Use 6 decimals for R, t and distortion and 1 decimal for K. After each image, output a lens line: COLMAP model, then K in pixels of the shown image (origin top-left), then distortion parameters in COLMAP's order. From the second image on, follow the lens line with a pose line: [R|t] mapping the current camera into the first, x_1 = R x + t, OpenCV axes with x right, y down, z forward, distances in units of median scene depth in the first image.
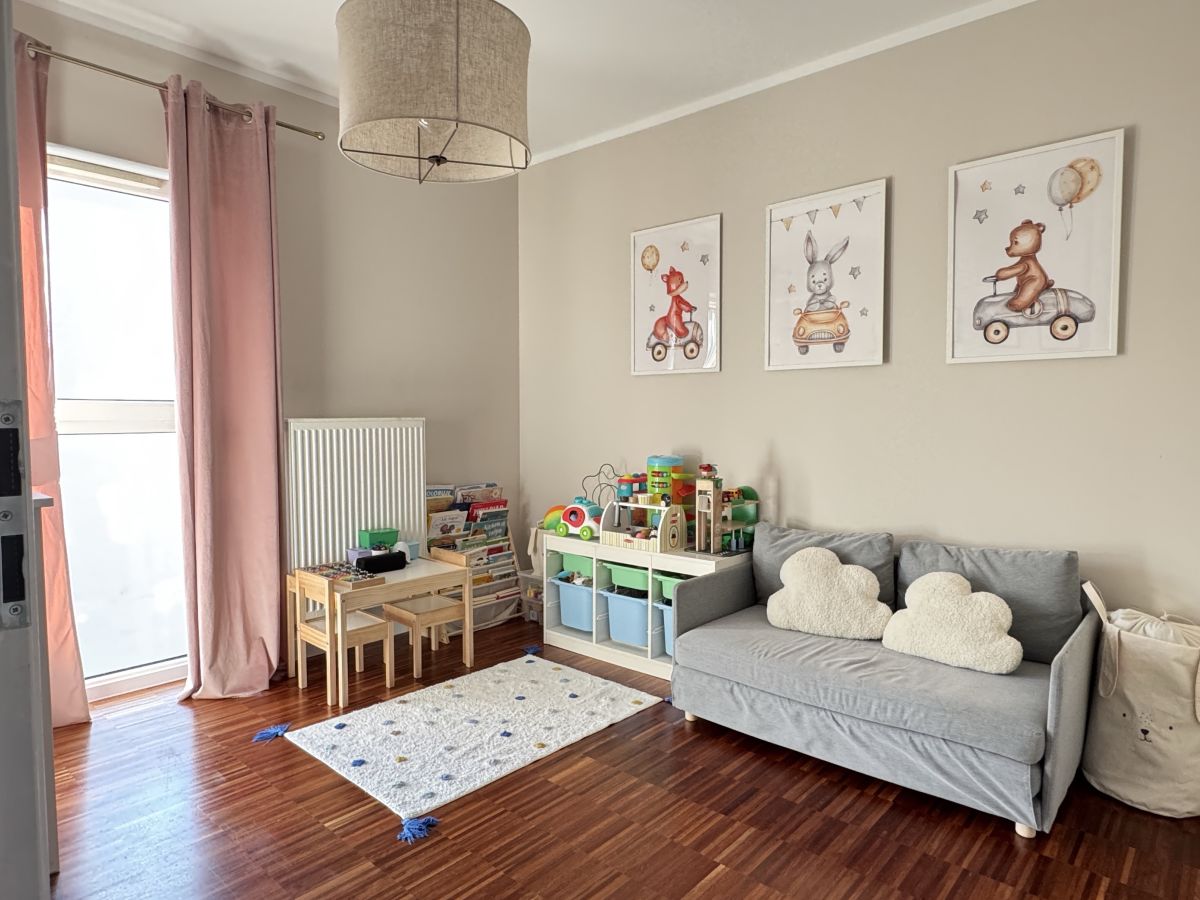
lens RADIAL K [[741.4, 0, 593.8], [0, 741.4, 455.8], [0, 0, 1]] dist [-0.000668, 0.000662]
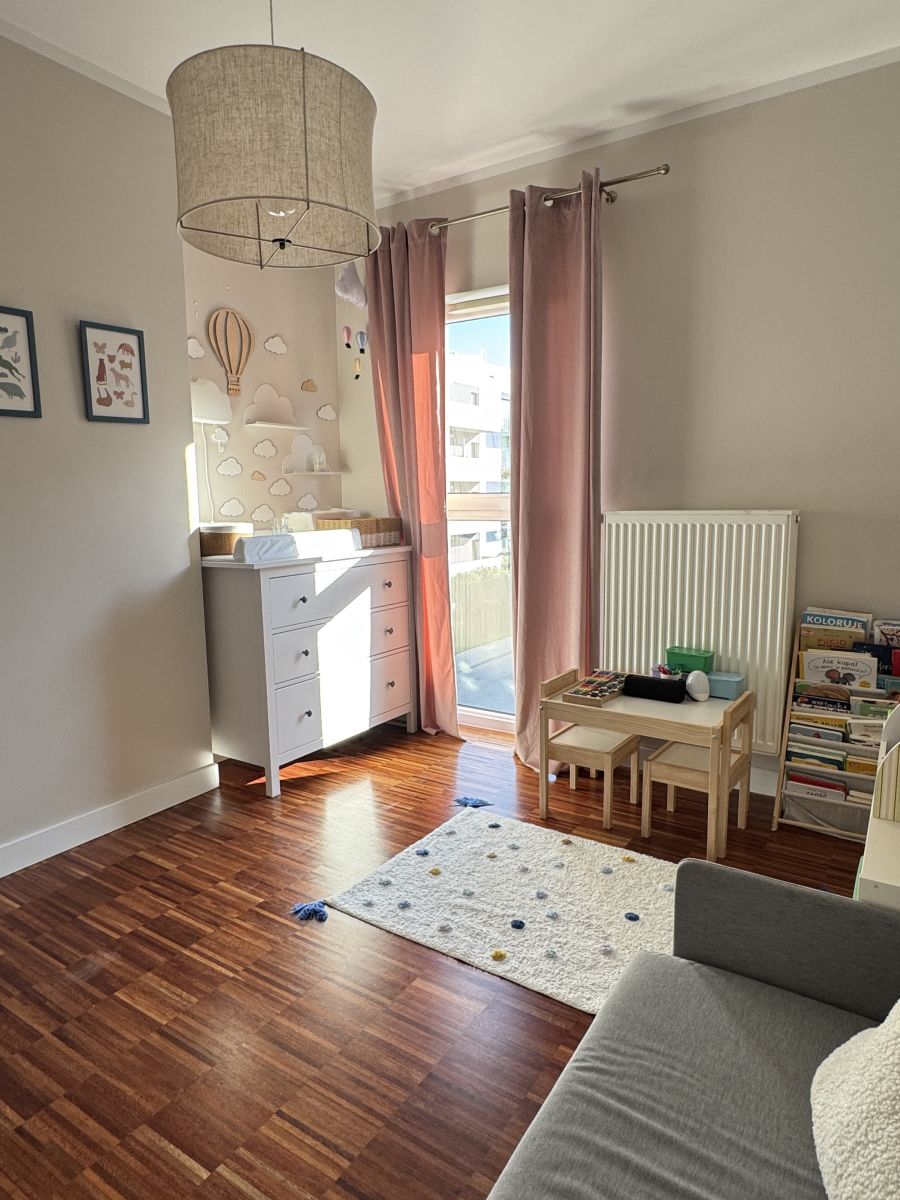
lens RADIAL K [[741.4, 0, 444.4], [0, 741.4, 596.0], [0, 0, 1]] dist [-0.000668, 0.000662]
pose [[0.127926, 0.135191, -0.982526, 0.502911], [-0.044999, 0.990437, 0.130420, -0.056542], [0.990762, 0.027529, 0.132787, 0.685672]]
